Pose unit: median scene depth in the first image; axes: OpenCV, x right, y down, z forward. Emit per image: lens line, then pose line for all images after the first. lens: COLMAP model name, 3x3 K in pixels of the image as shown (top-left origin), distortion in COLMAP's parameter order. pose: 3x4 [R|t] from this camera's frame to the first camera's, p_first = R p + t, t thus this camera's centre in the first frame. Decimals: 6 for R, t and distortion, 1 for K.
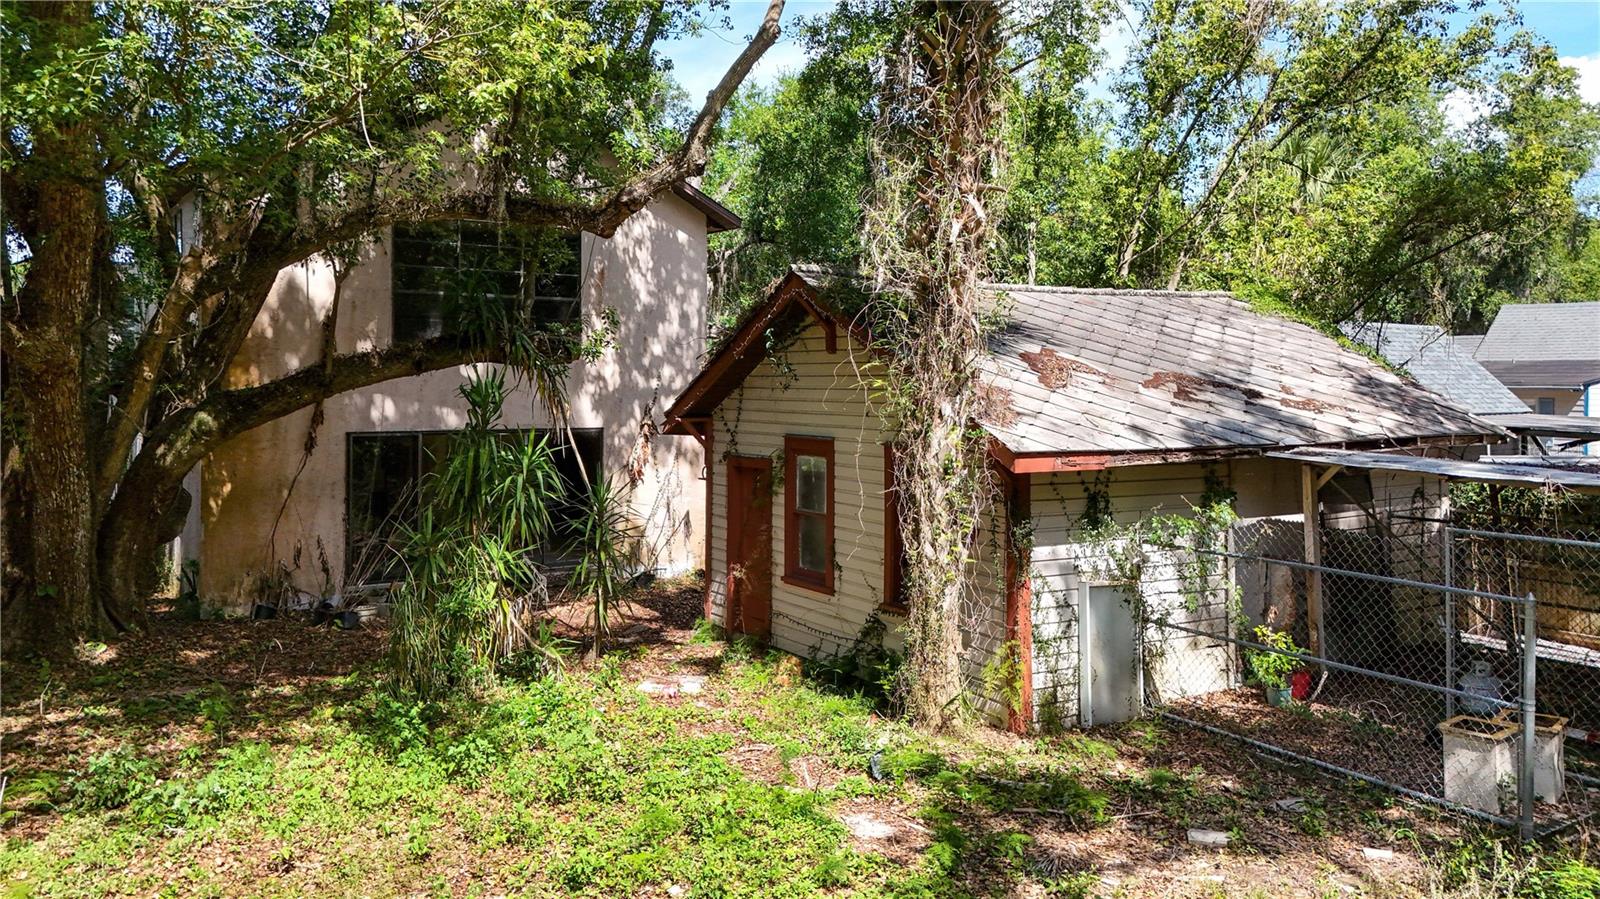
lens RADIAL K [[1192.1, 0, 800.2], [0, 1192.1, 396.5], [0, 0, 1]] dist [0.100852, -0.116934]
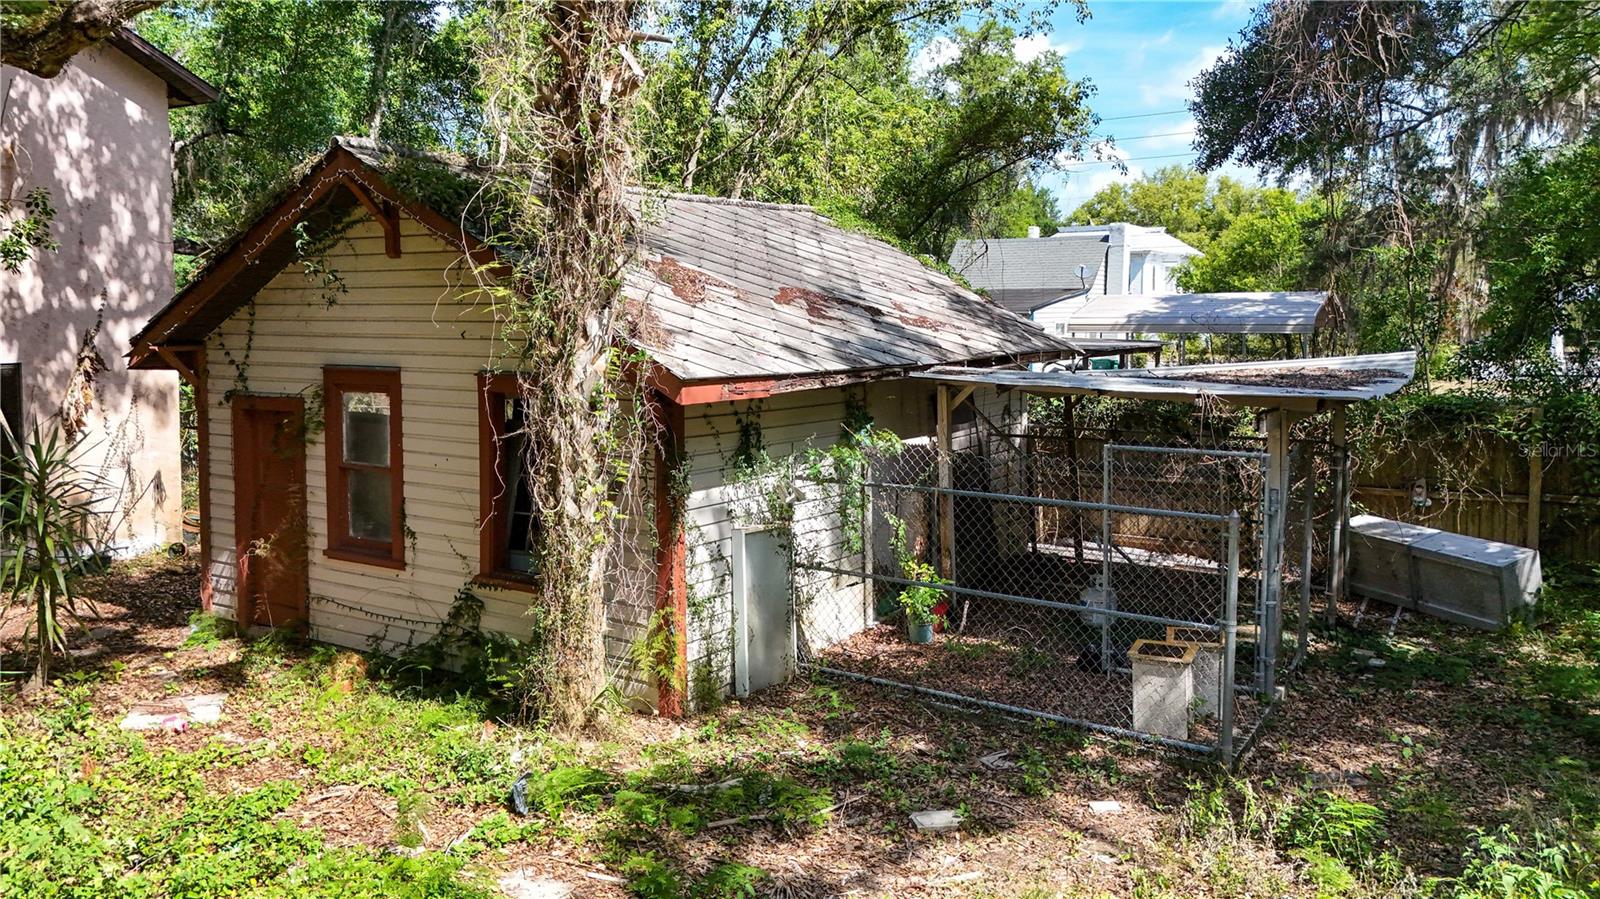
lens RADIAL K [[1192.1, 0, 800.2], [0, 1192.1, 396.5], [0, 0, 1]] dist [0.100852, -0.116934]
pose [[0.908561, -0.031672, 0.416550, -0.072151], [0.007608, 0.998211, 0.059303, 0.010048], [-0.417683, -0.050711, 0.907177, 0.211039]]
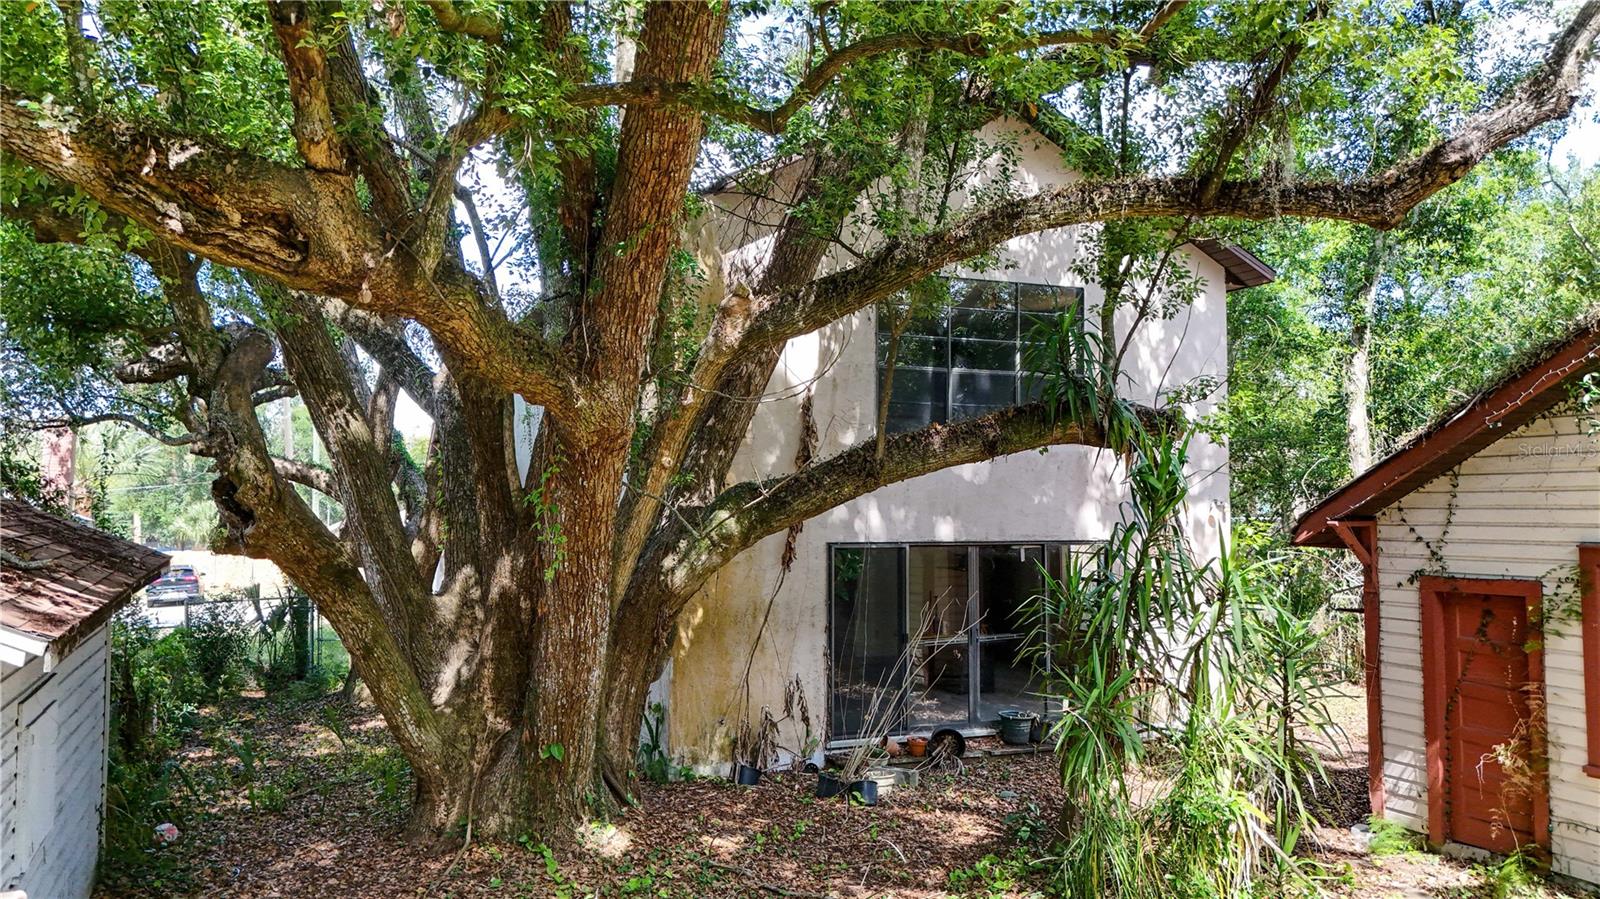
lens RADIAL K [[1204.8, 0, 800.0], [0, 1204.8, 449.5], [0, 0, 1]] dist [0.090266, -0.134832]
pose [[0.983007, -0.013409, -0.183079, -0.375284], [0.002689, 0.998274, -0.058675, 0.023076], [0.183550, 0.057185, 0.981346, 0.332767]]
